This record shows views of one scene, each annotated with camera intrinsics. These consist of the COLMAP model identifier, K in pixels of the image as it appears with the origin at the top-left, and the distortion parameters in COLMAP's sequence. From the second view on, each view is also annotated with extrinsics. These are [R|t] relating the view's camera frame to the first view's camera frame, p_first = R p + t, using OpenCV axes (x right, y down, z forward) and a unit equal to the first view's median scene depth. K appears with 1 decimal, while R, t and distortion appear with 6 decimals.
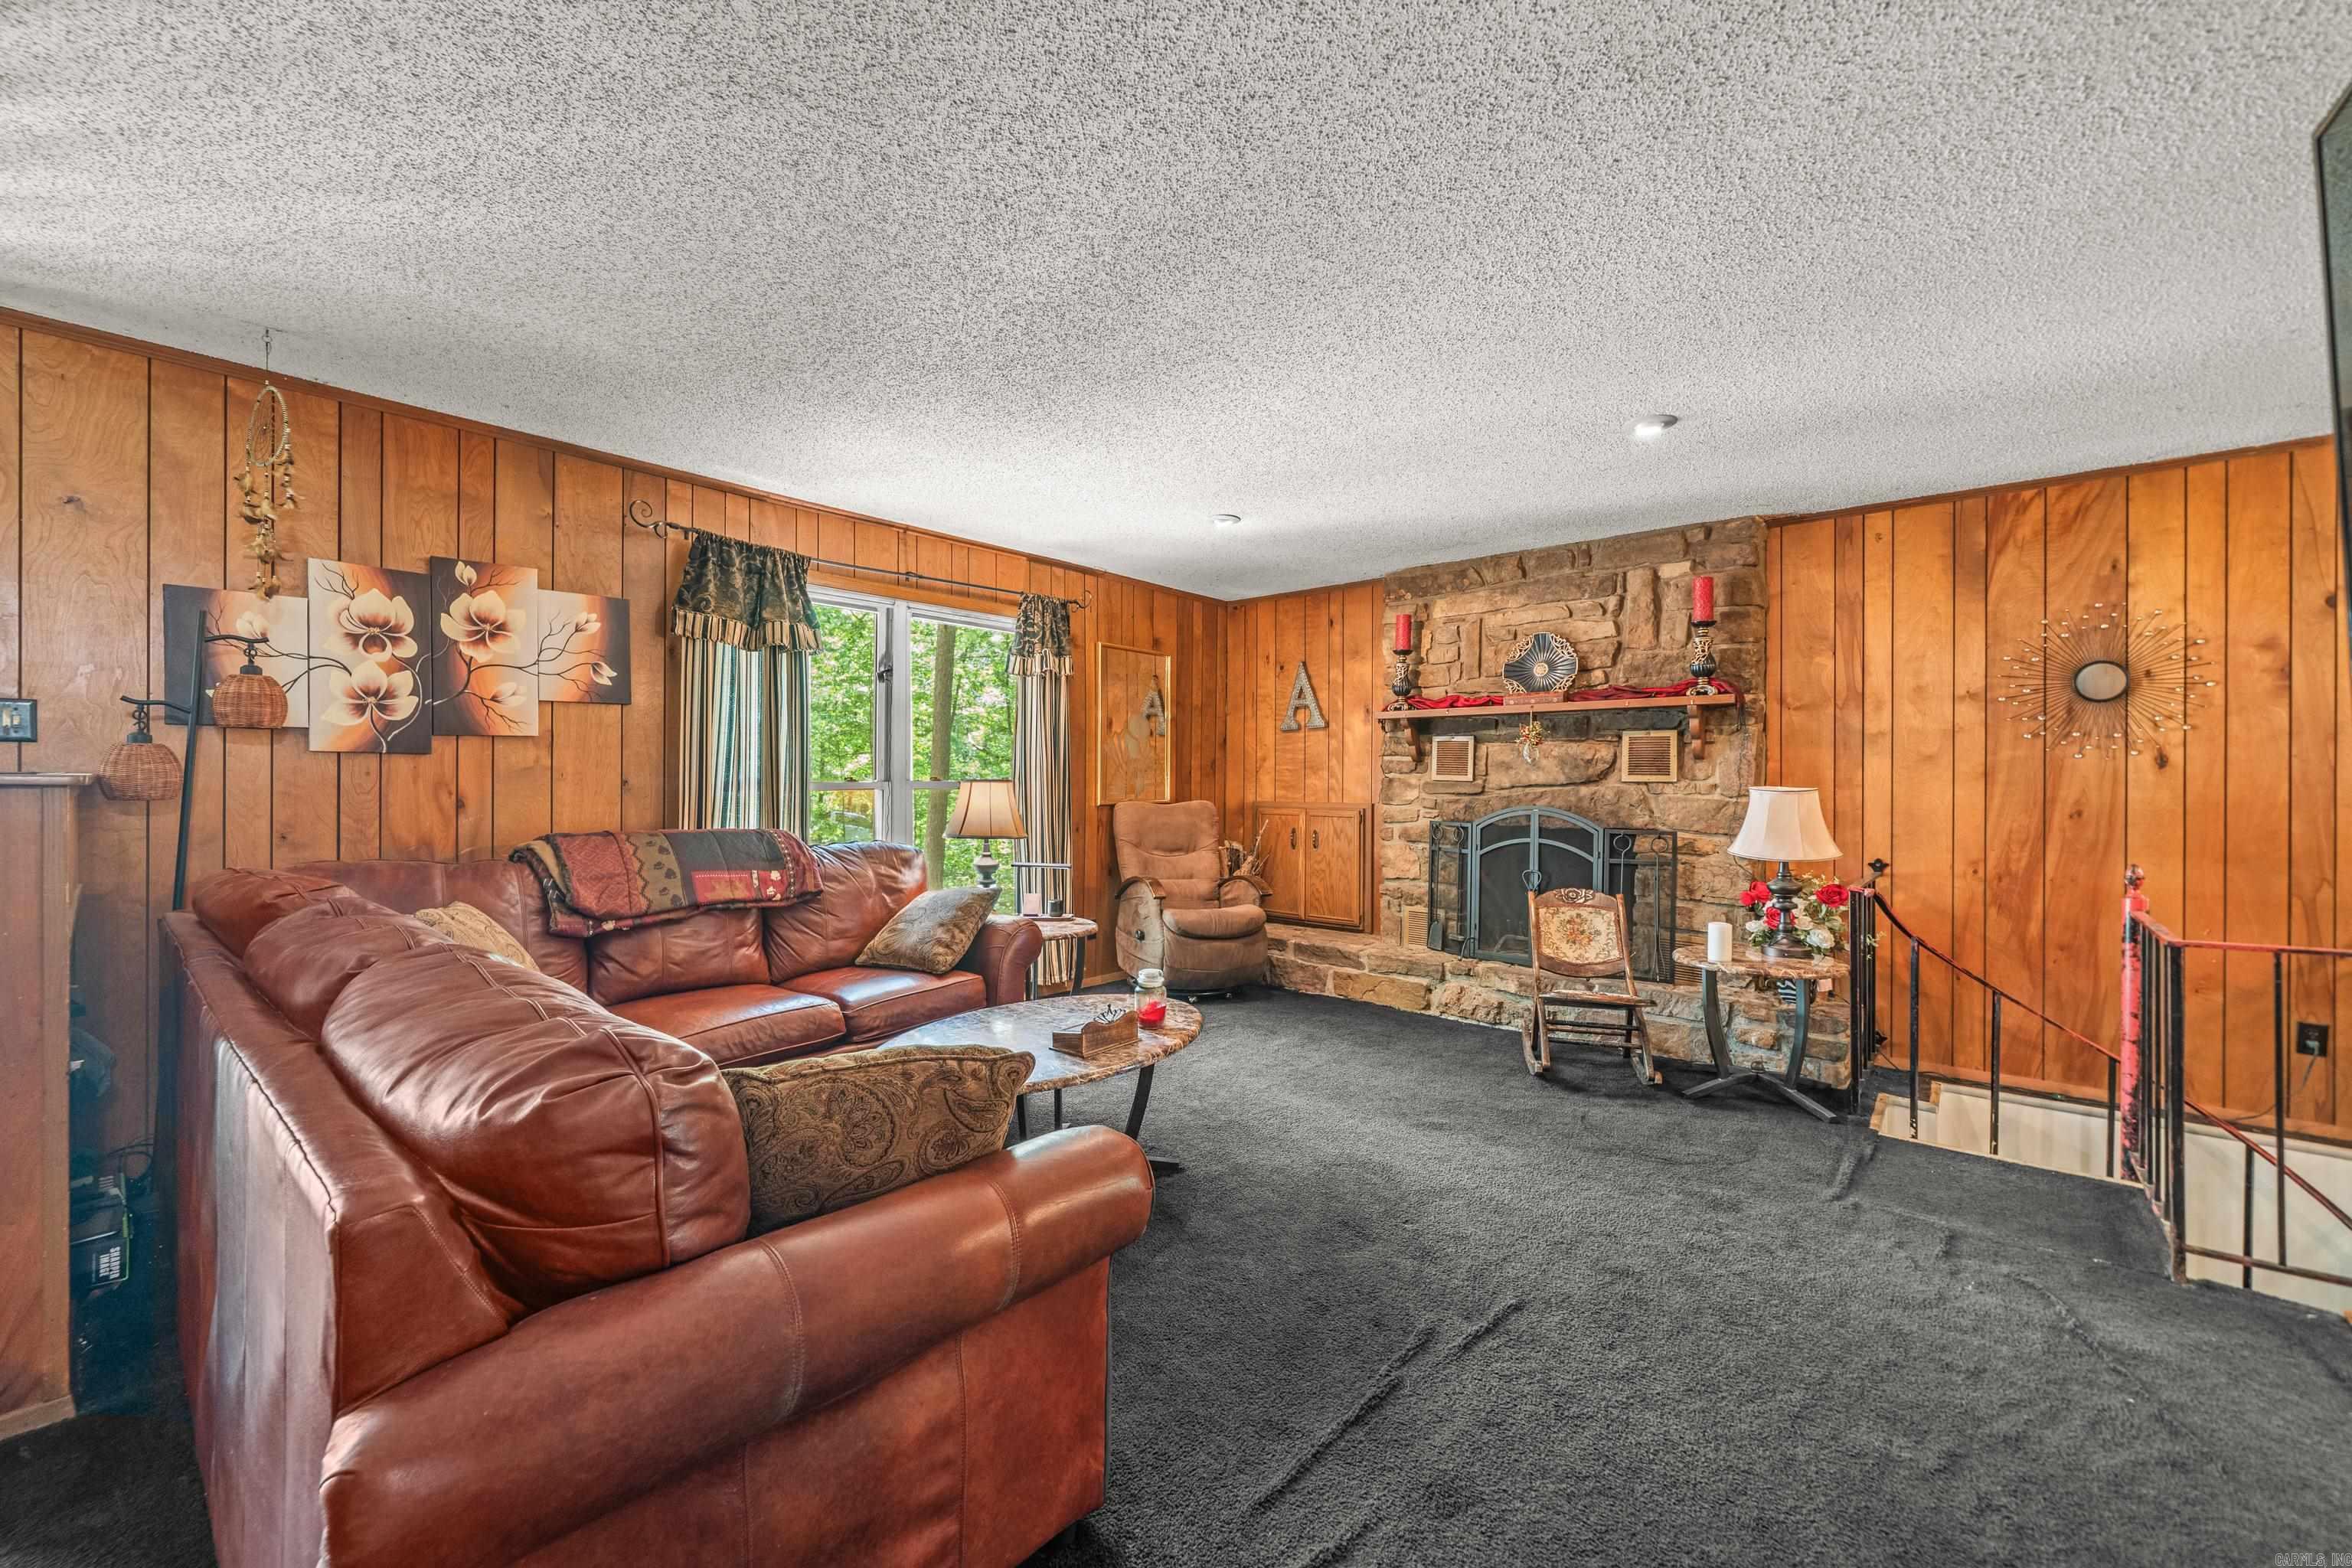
lens RADIAL K [[971.7, 0, 1175.9], [0, 971.7, 785.6], [0, 0, 1]] dist [-0.002387, 0.000377]
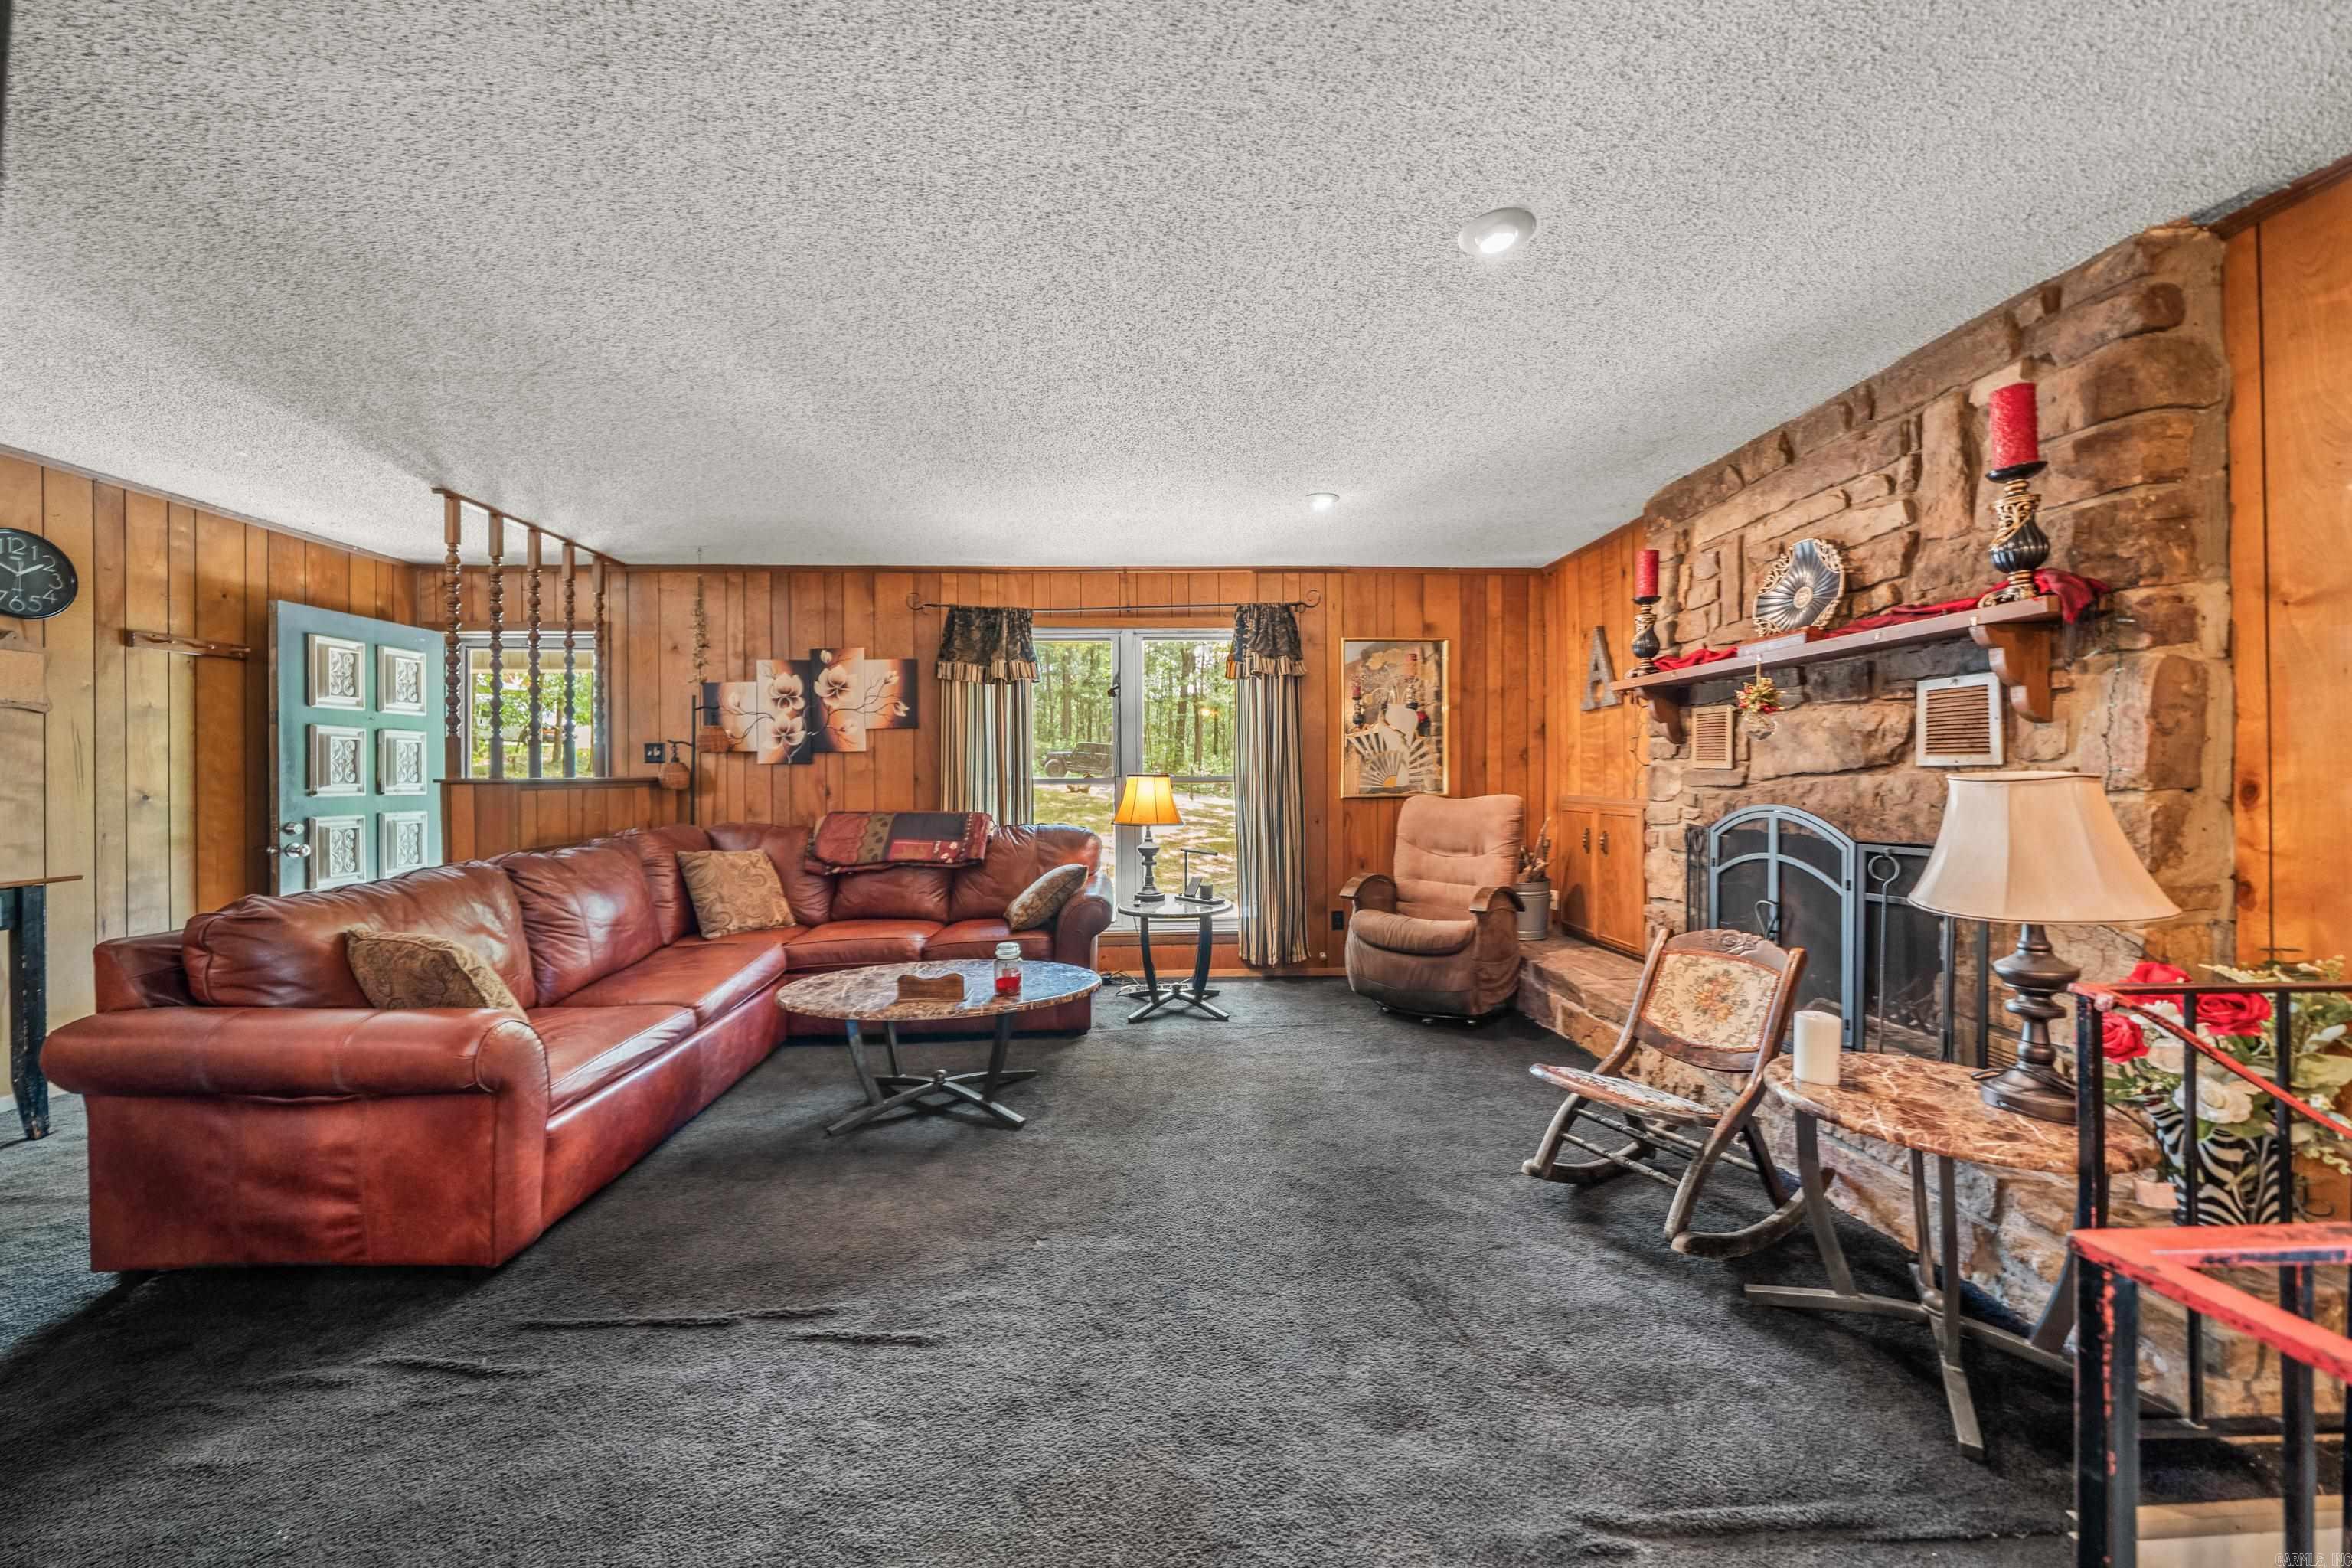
lens RADIAL K [[859.0, 0, 1157.4], [0, 859.0, 779.7], [0, 0, 1]] dist [-0.003460, -0.000489]
pose [[0.668644, -0.006522, -0.743554, 0.575230], [0.006651, 0.999974, -0.002790, 0.002822], [0.743553, -0.003080, 0.668670, 0.322839]]
